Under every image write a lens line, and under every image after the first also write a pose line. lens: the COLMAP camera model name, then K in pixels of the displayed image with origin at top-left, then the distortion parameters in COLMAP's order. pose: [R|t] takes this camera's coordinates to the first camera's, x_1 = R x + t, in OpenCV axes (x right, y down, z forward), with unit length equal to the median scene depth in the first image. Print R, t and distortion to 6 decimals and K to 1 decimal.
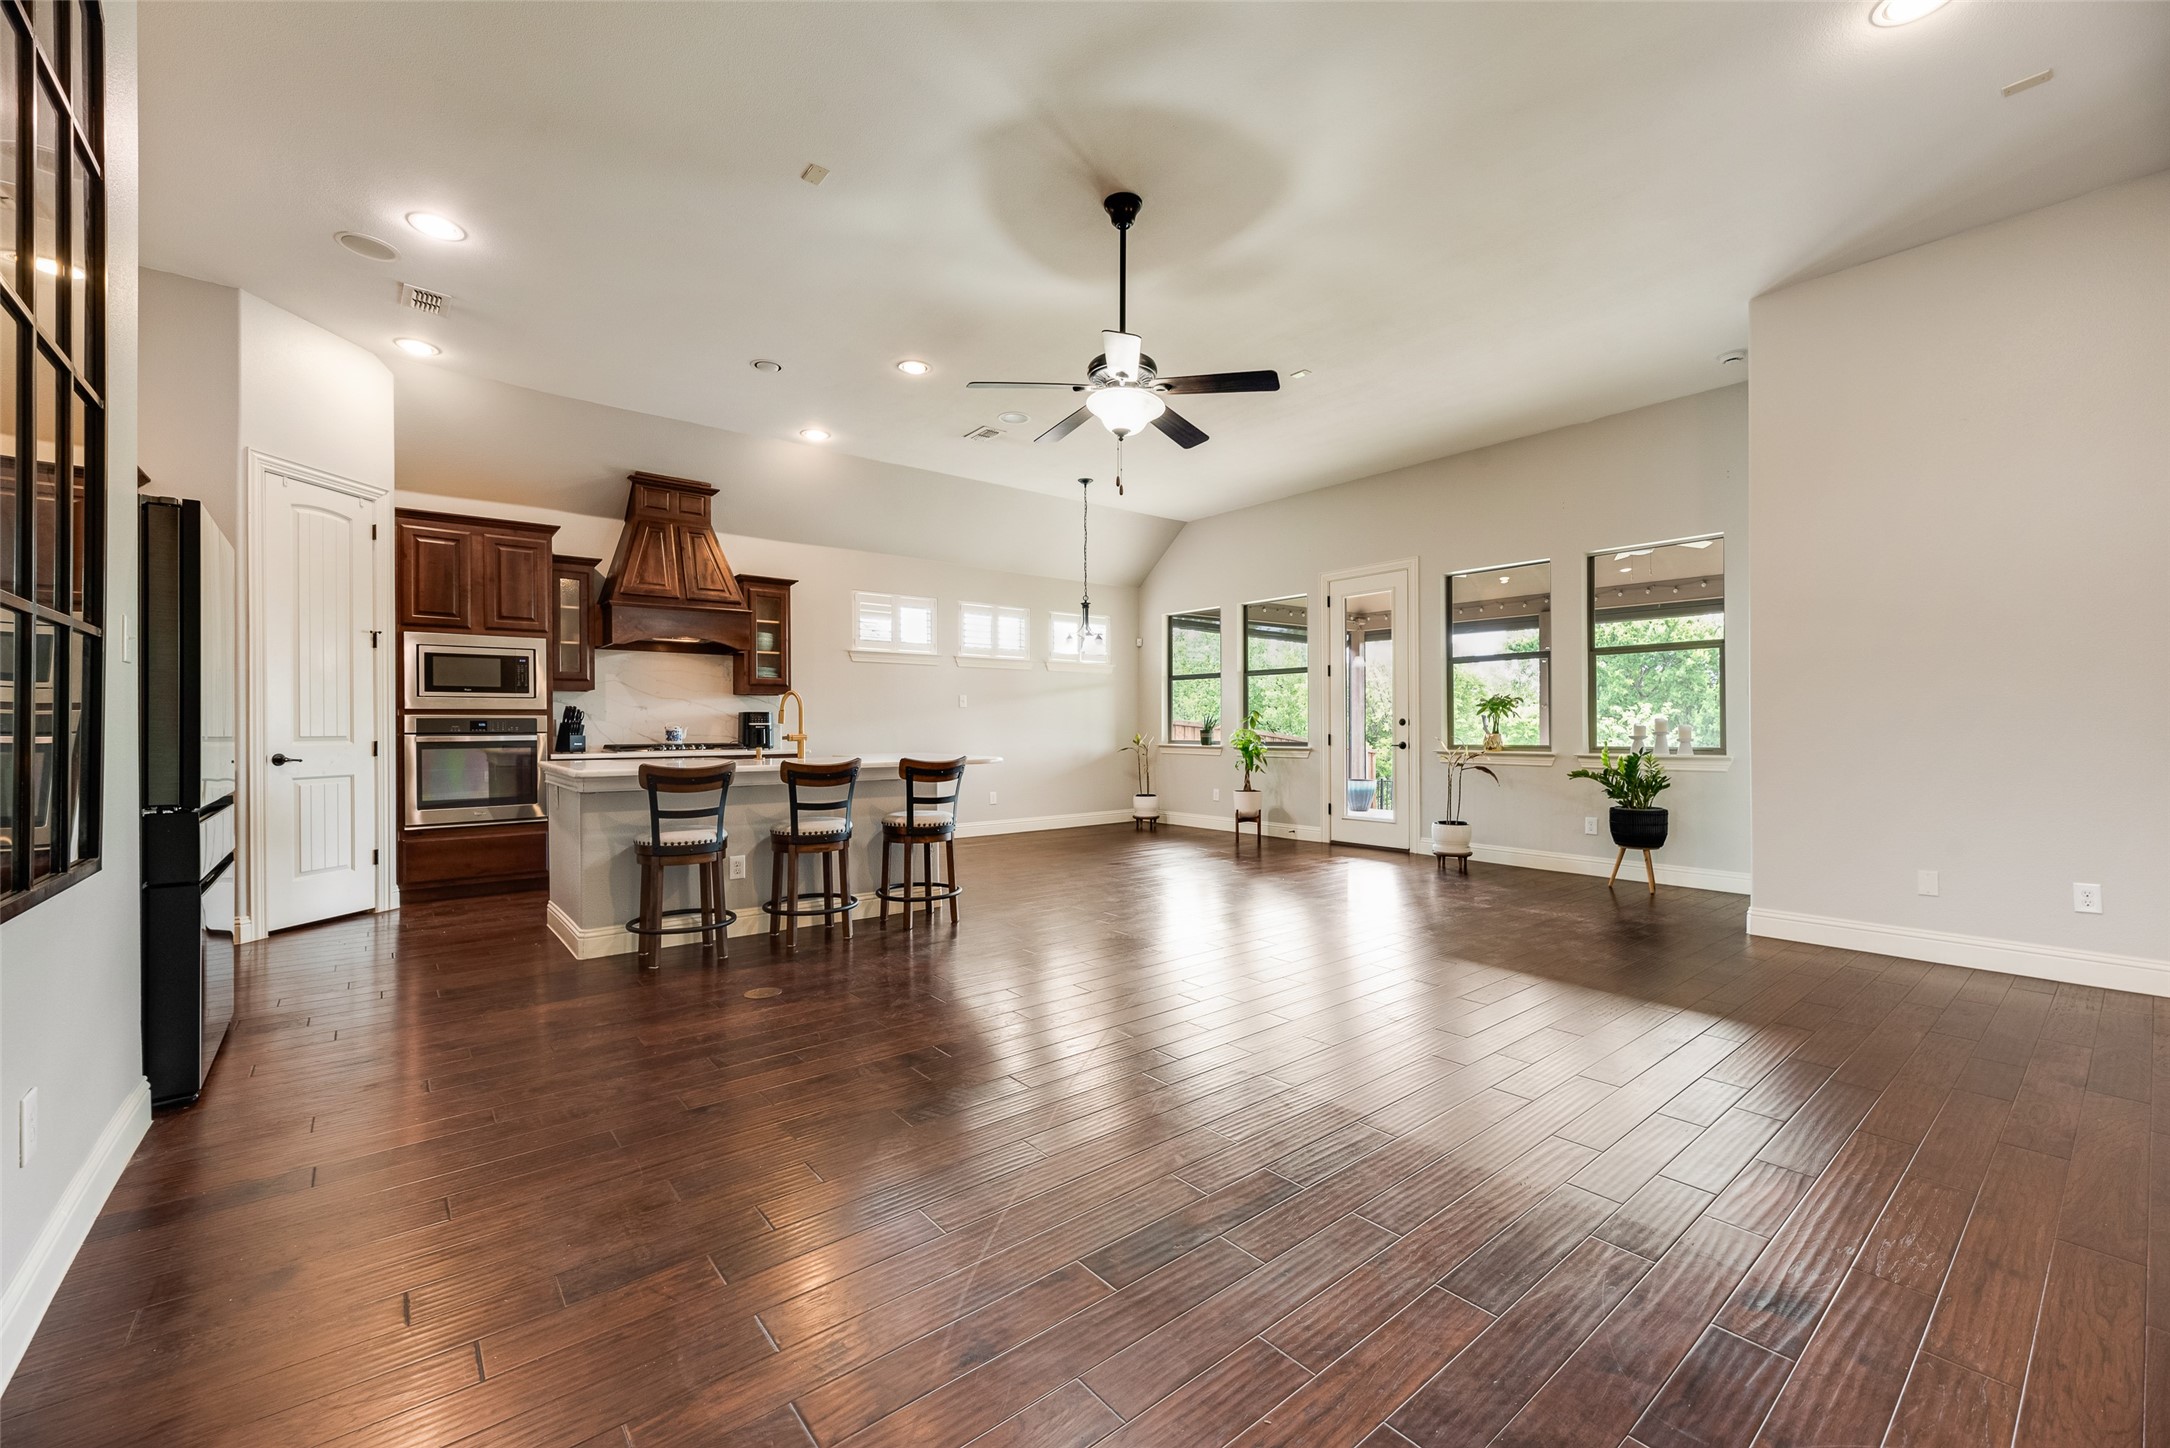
lens RADIAL K [[874.9, 0, 1082.5], [0, 874.9, 719.9], [0, 0, 1]] dist [0.001513, 0.000456]
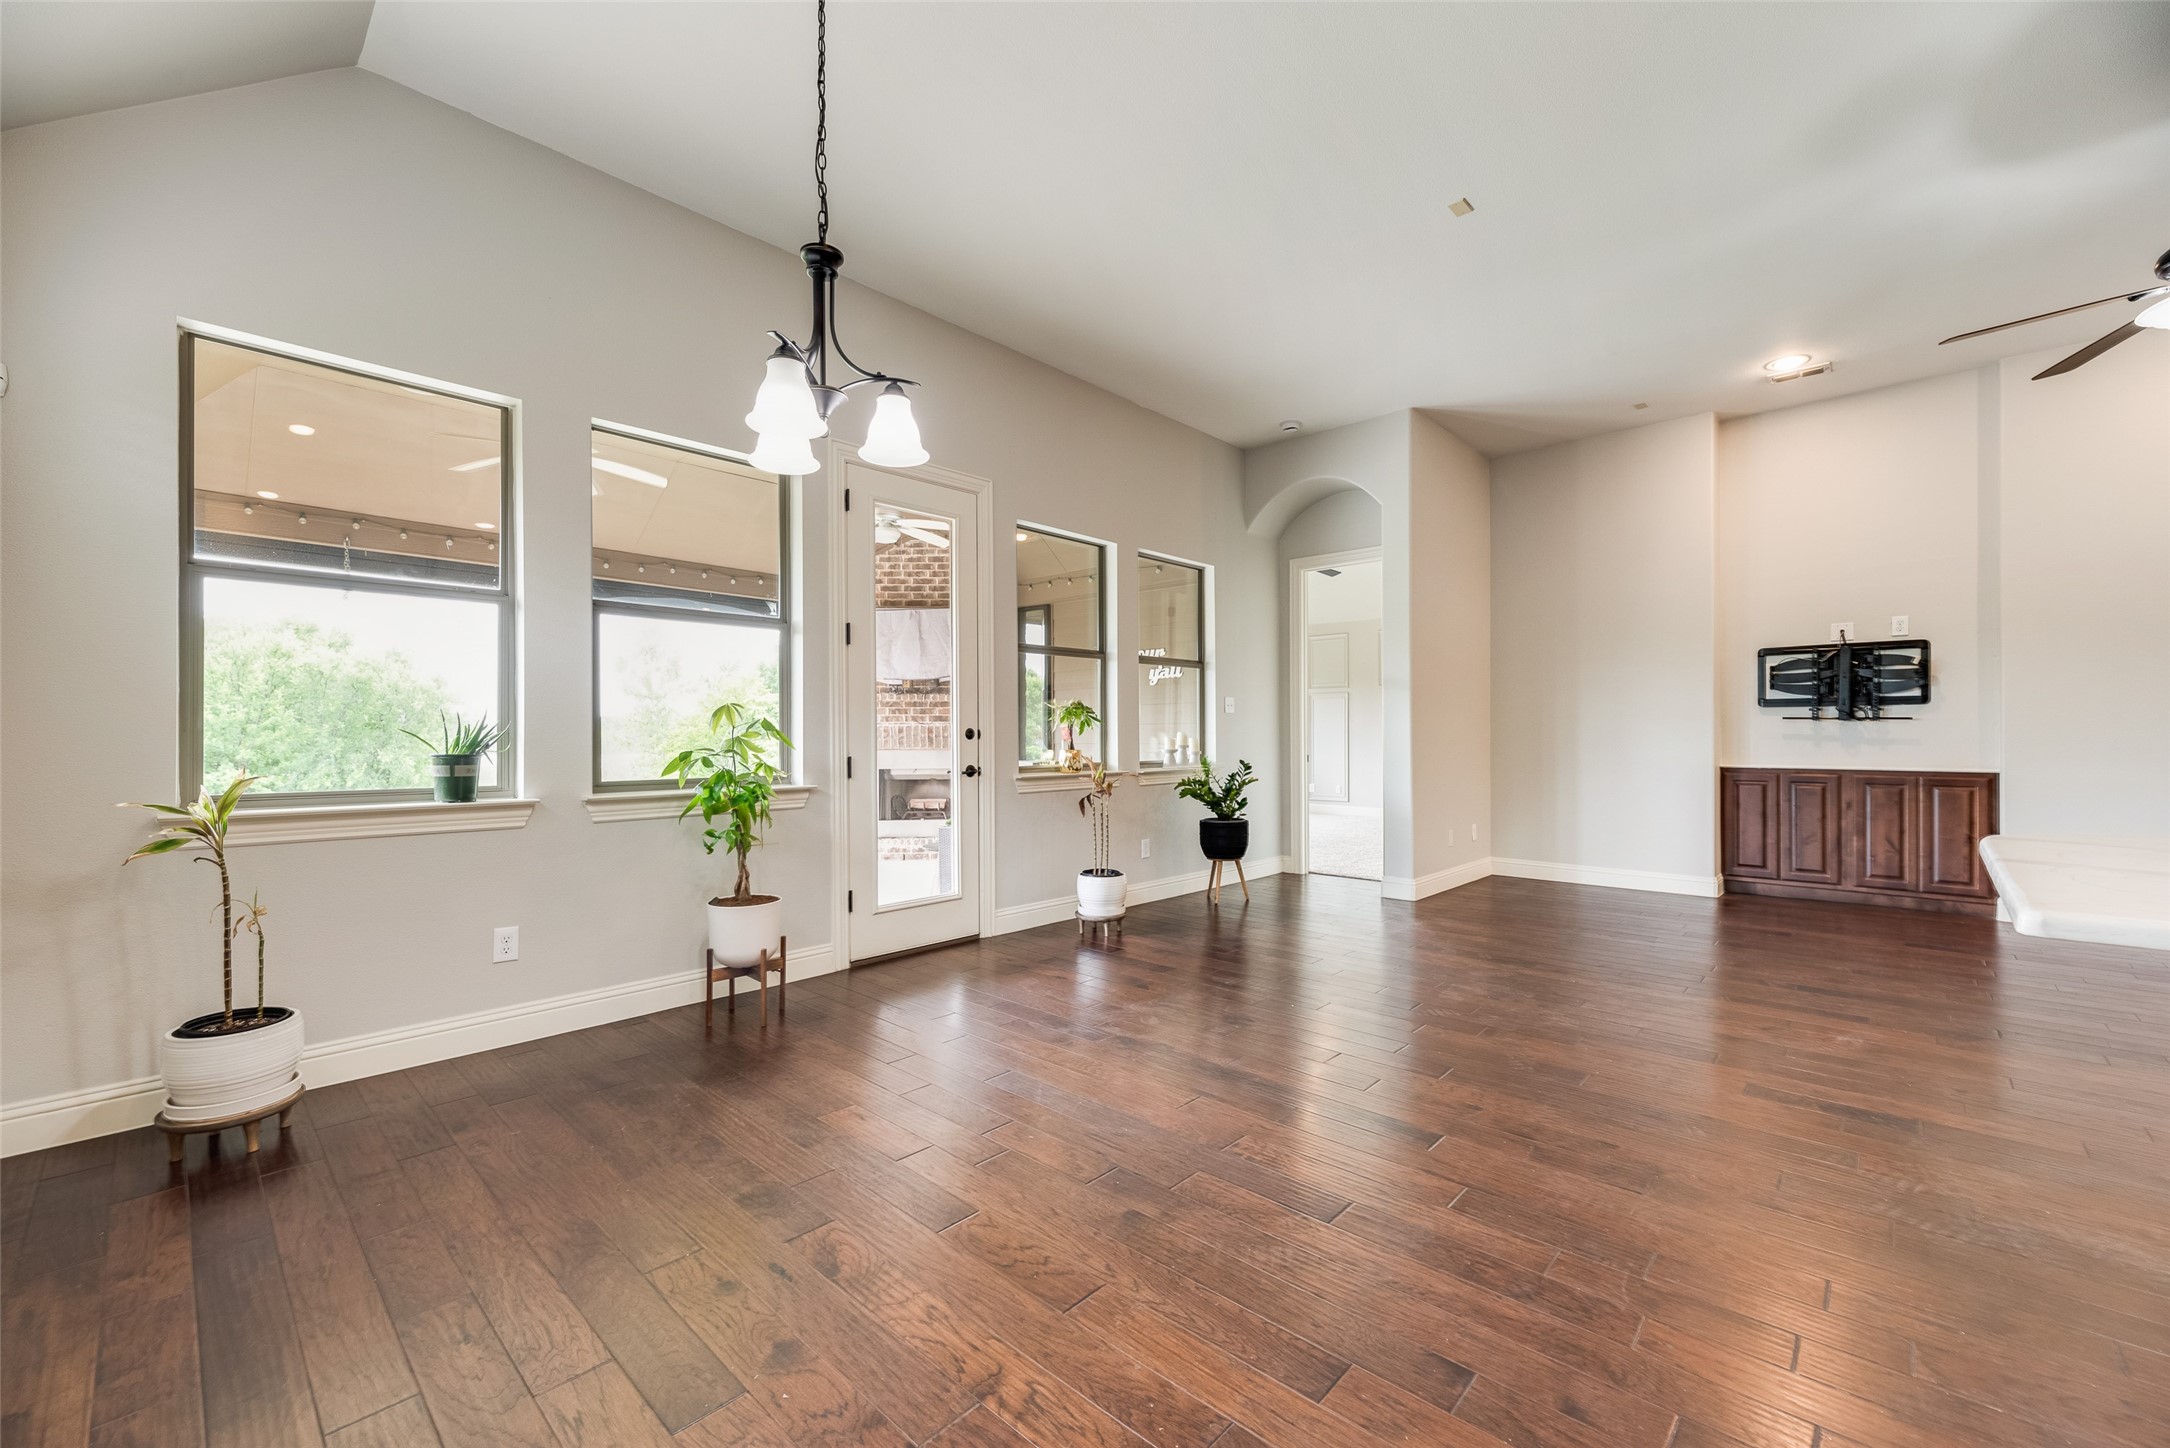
lens RADIAL K [[874.9, 0, 1097.2], [0, 874.9, 732.5], [0, 0, 1]] dist [0.001513, 0.000456]
pose [[-0.141475, 0.008291, 0.989907, -0.308447], [-0.001371, 0.999962, -0.008572, 0.007690], [-0.989941, -0.002570, -0.141458, 1.151890]]
